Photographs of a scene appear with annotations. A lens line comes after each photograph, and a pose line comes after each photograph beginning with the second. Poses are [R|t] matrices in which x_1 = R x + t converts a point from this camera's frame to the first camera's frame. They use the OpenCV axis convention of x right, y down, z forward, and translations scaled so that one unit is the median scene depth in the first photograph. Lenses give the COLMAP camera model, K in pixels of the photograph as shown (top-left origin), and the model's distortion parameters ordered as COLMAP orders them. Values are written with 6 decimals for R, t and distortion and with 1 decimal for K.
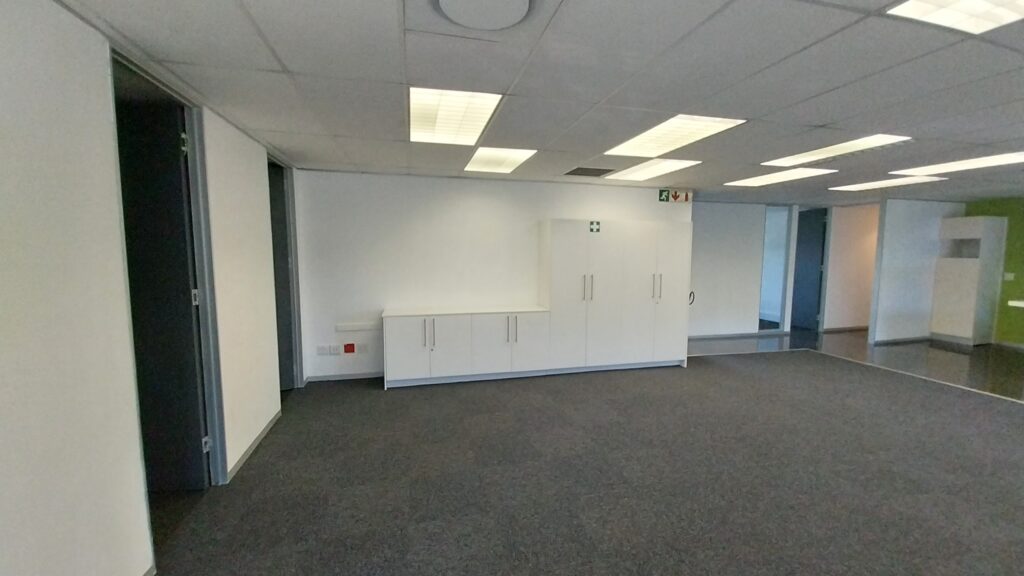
lens RADIAL K [[397.6, 0, 513.5], [0, 397.6, 286.8], [0, 0, 1]] dist [0.000844, -0.010115]
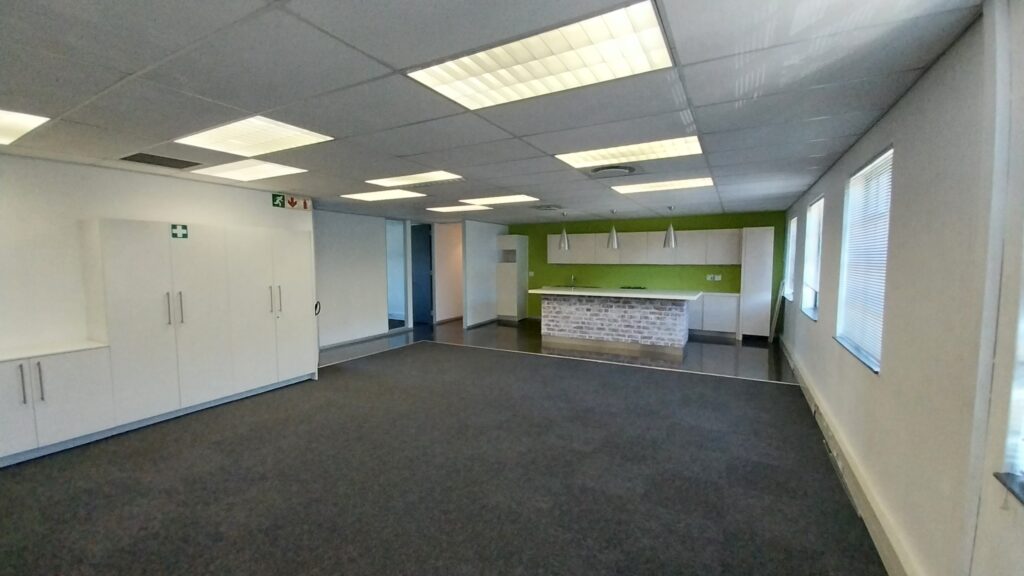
lens RADIAL K [[397.6, 0, 513.5], [0, 397.6, 286.8], [0, 0, 1]] dist [0.000844, -0.010115]
pose [[0.660498, -0.057666, 0.748610, 0.036165], [0.071928, 0.997320, 0.013362, -0.002358], [-0.747374, 0.045021, 0.662876, -0.014362]]
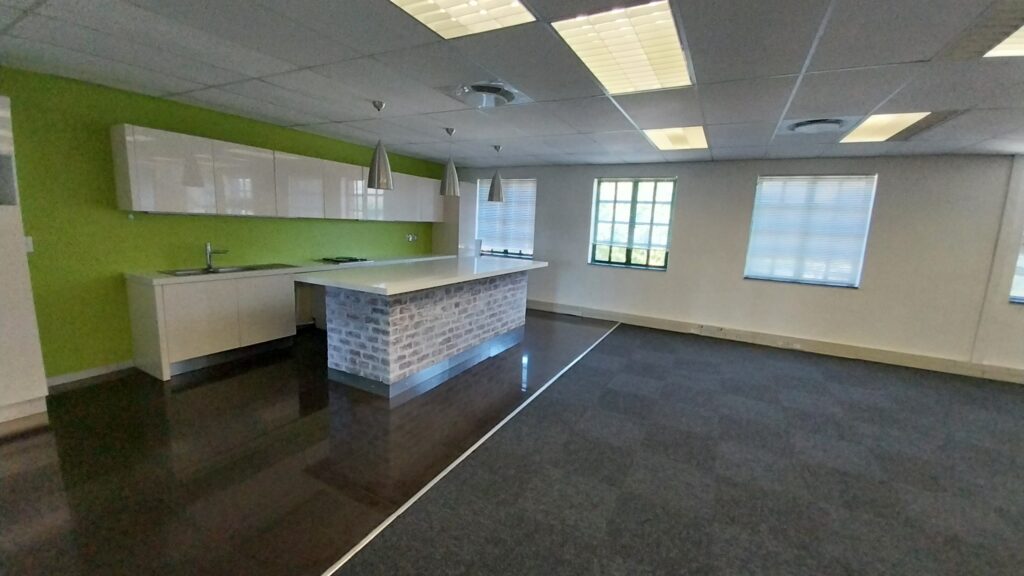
lens RADIAL K [[397.6, 0, 513.5], [0, 397.6, 286.8], [0, 0, 1]] dist [0.000844, -0.010115]
pose [[-0.742331, -0.143081, 0.654578, 0.907785], [0.014075, 0.973388, 0.228730, -0.135883], [-0.669885, 0.179007, -0.720562, 1.694761]]
